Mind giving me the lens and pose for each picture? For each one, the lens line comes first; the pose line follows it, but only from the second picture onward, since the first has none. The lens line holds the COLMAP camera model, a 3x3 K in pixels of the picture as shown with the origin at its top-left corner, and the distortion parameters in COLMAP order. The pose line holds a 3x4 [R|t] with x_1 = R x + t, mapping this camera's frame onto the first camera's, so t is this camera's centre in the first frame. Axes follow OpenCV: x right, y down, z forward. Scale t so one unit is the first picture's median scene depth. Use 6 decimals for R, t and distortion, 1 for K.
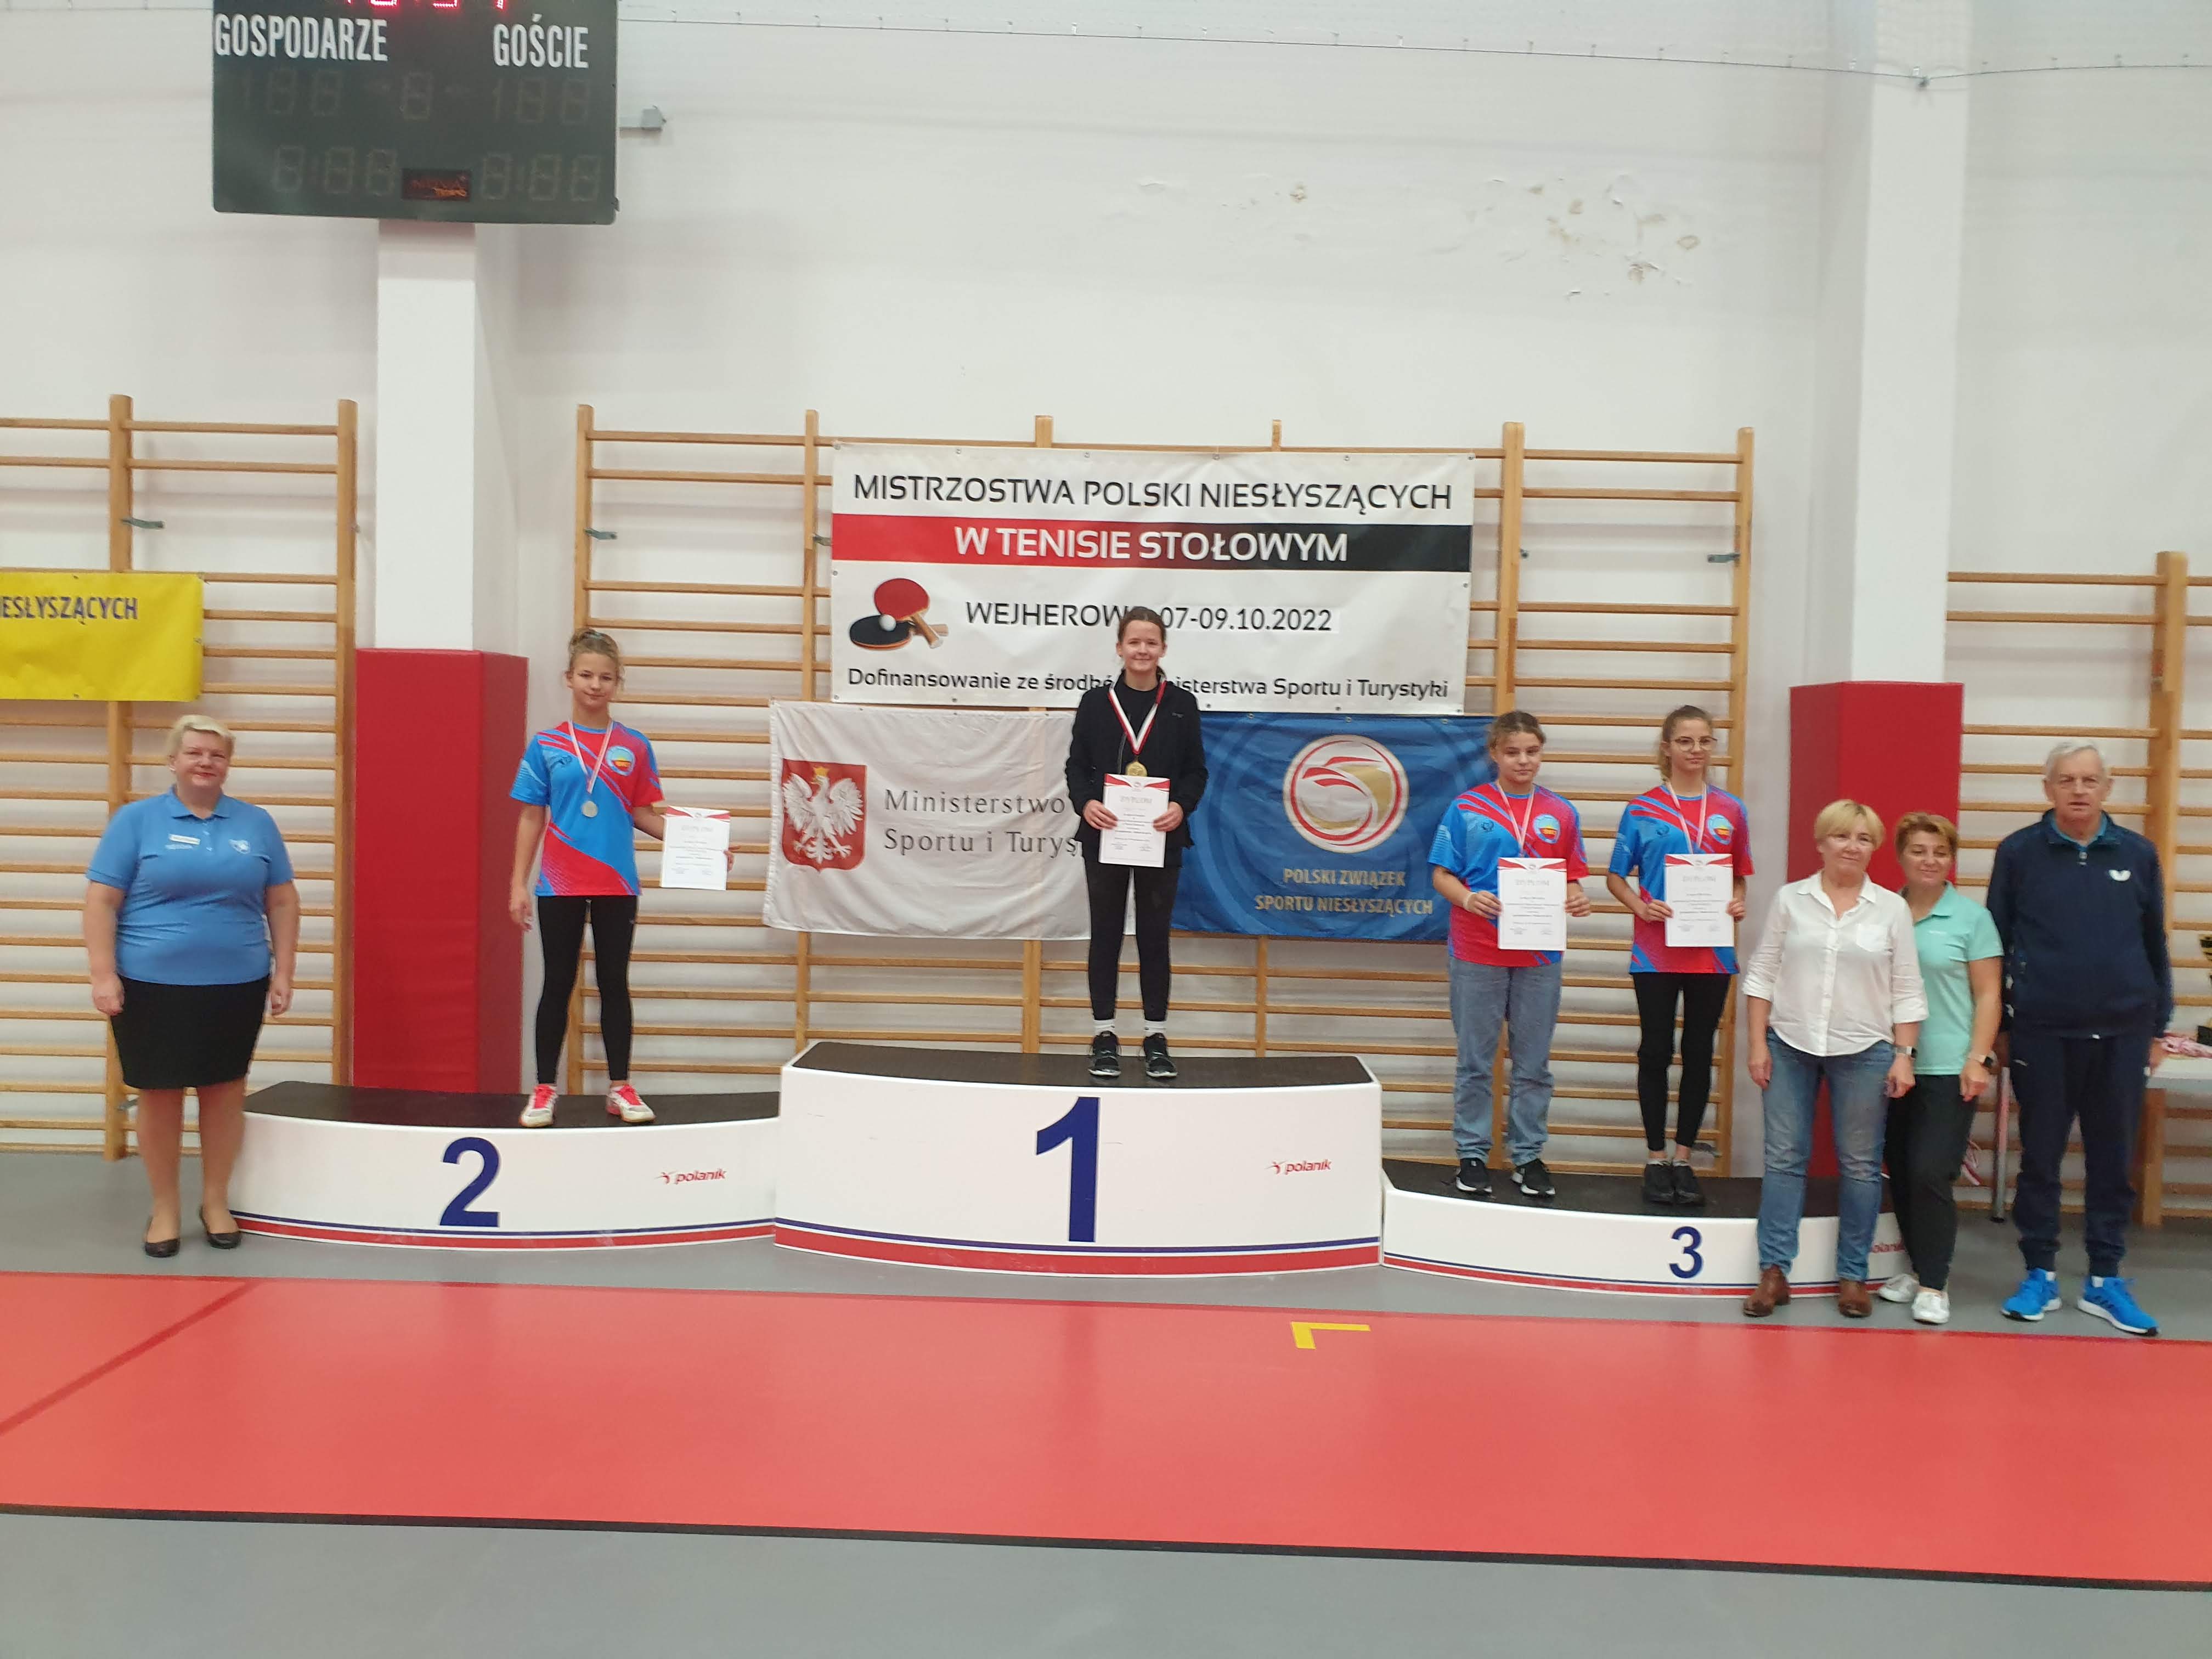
lens RADIAL K [[1706.5, 0, 1093.1], [0, 1706.5, 819.4], [0, 0, 1]] dist [0.082337, -0.144539]
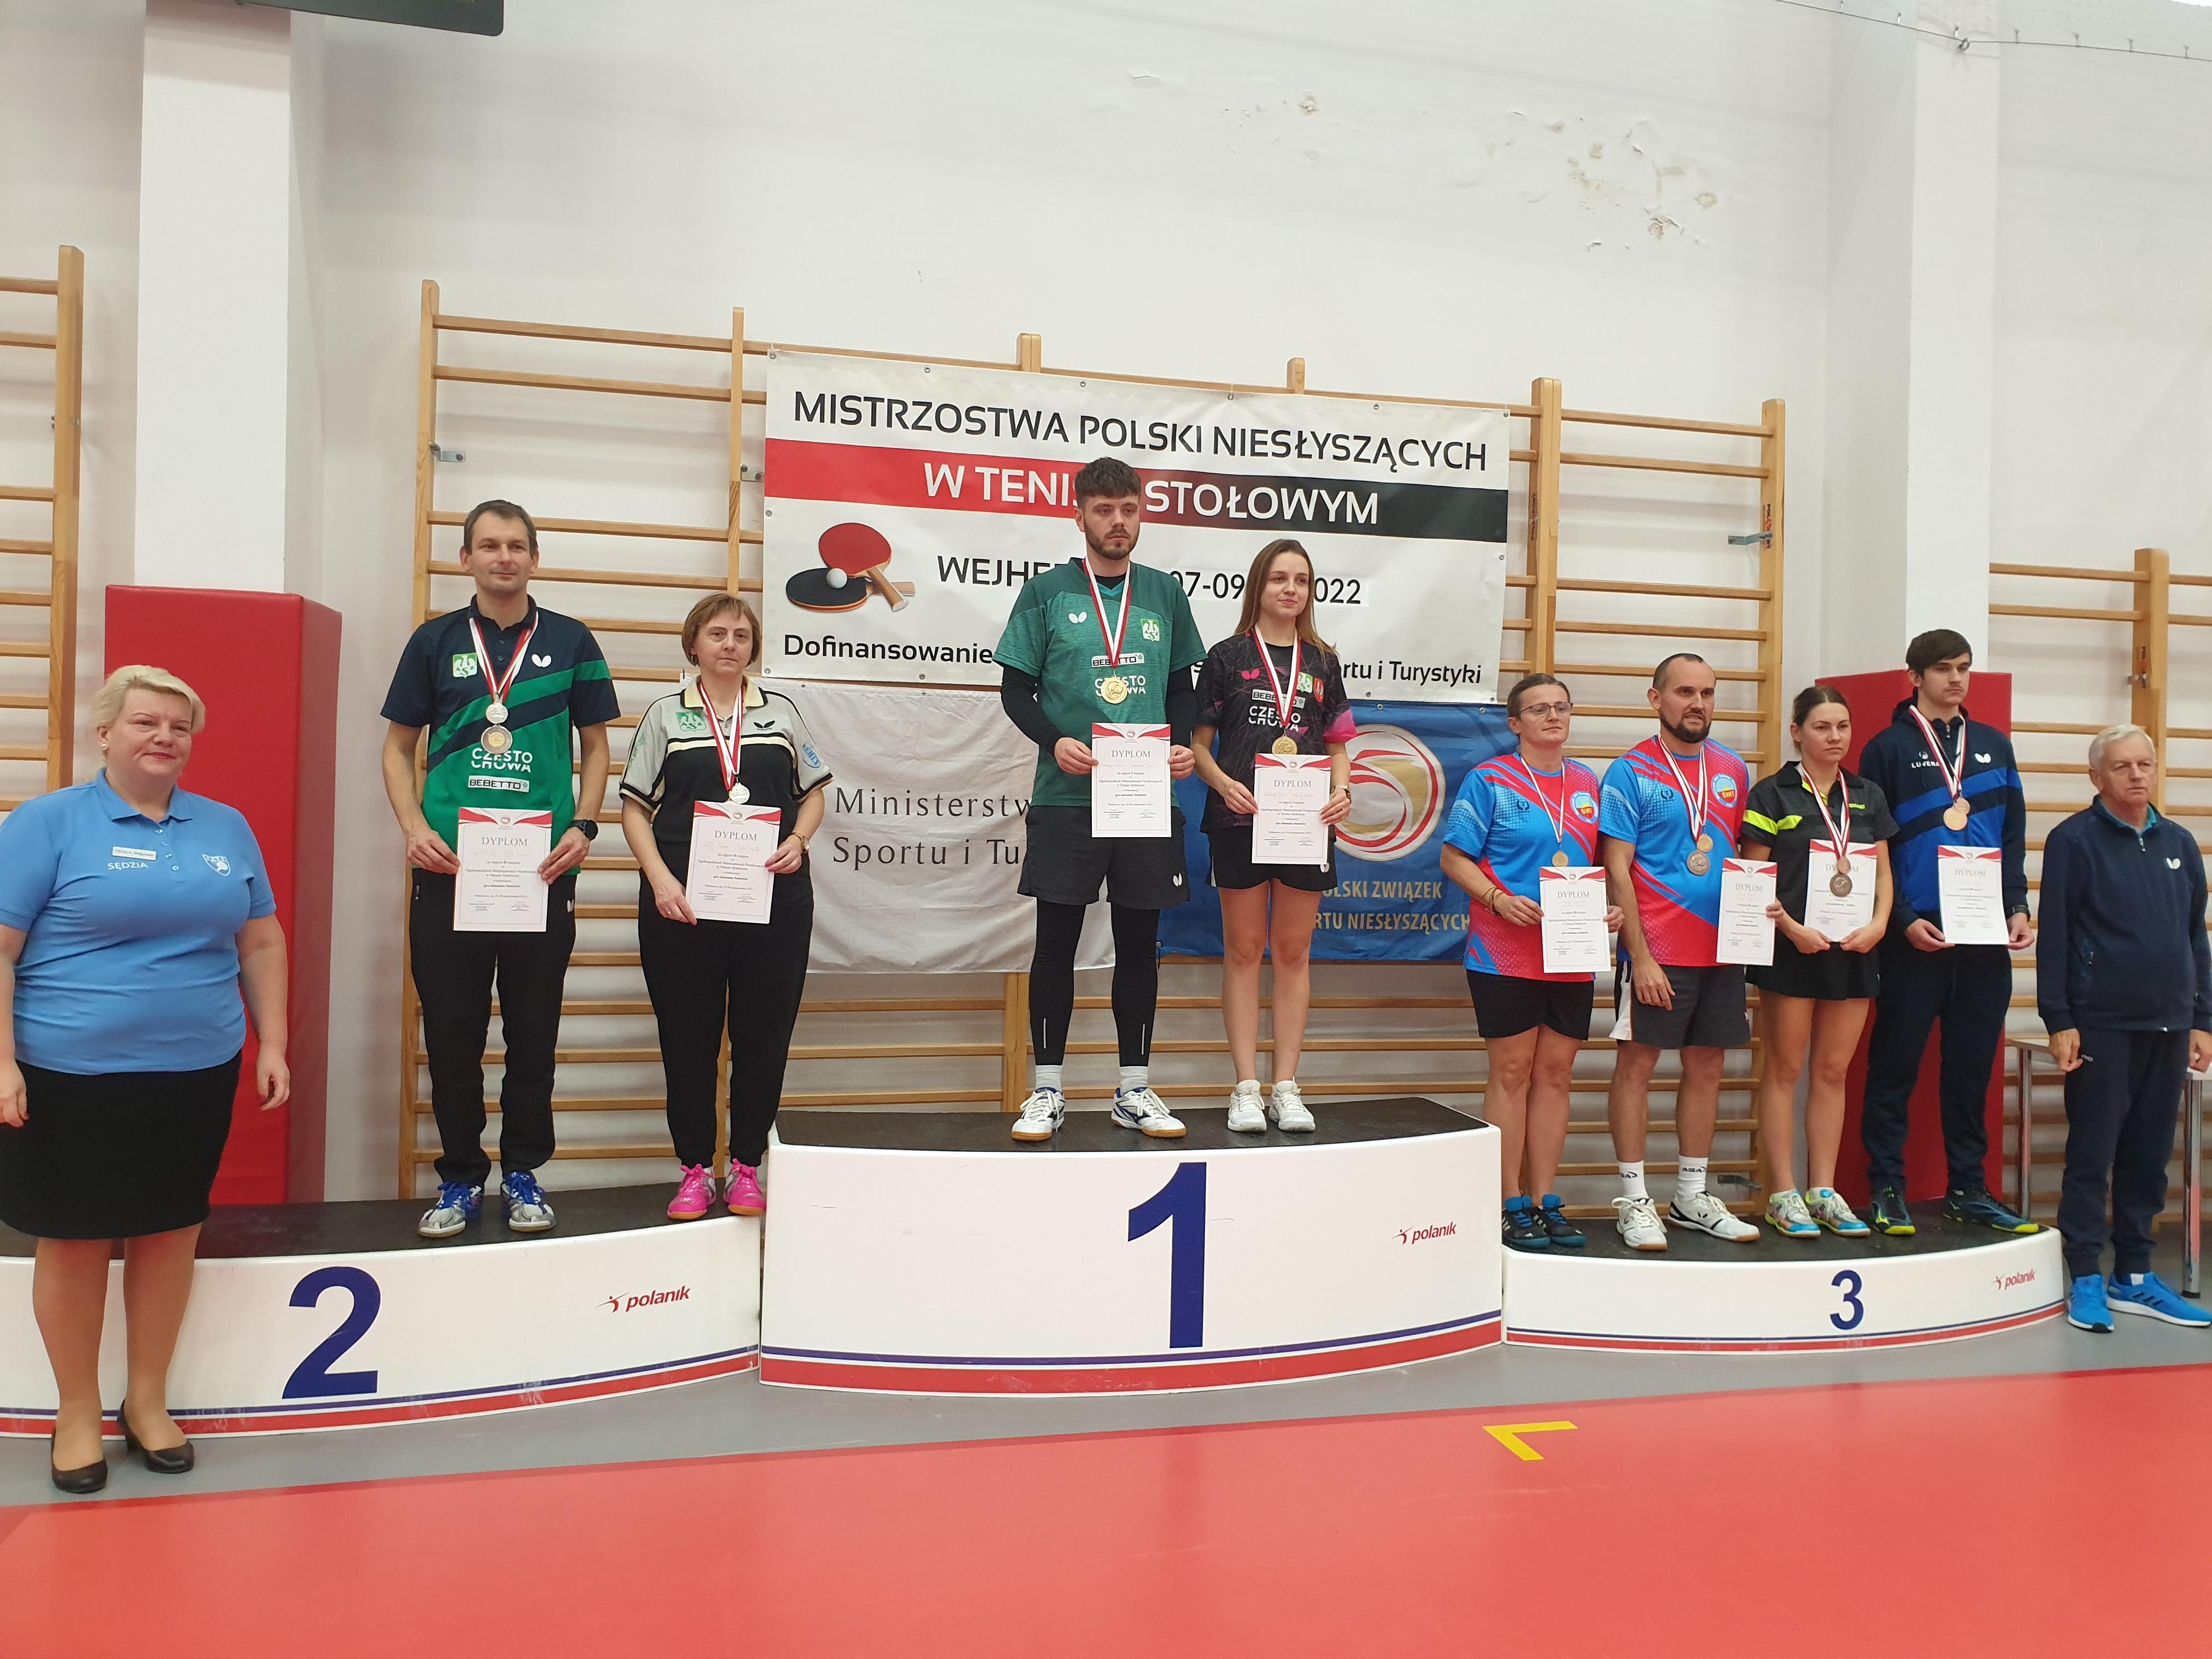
lens RADIAL K [[1701.3, 0, 1130.9], [0, 1701.3, 821.7], [0, 0, 1]] dist [0.044946, -0.064349]
pose [[0.965385, -0.003744, 0.260801, -0.197238], [0.011257, 0.999563, -0.027322, 0.021717], [-0.260585, 0.029312, 0.965006, 0.202786]]
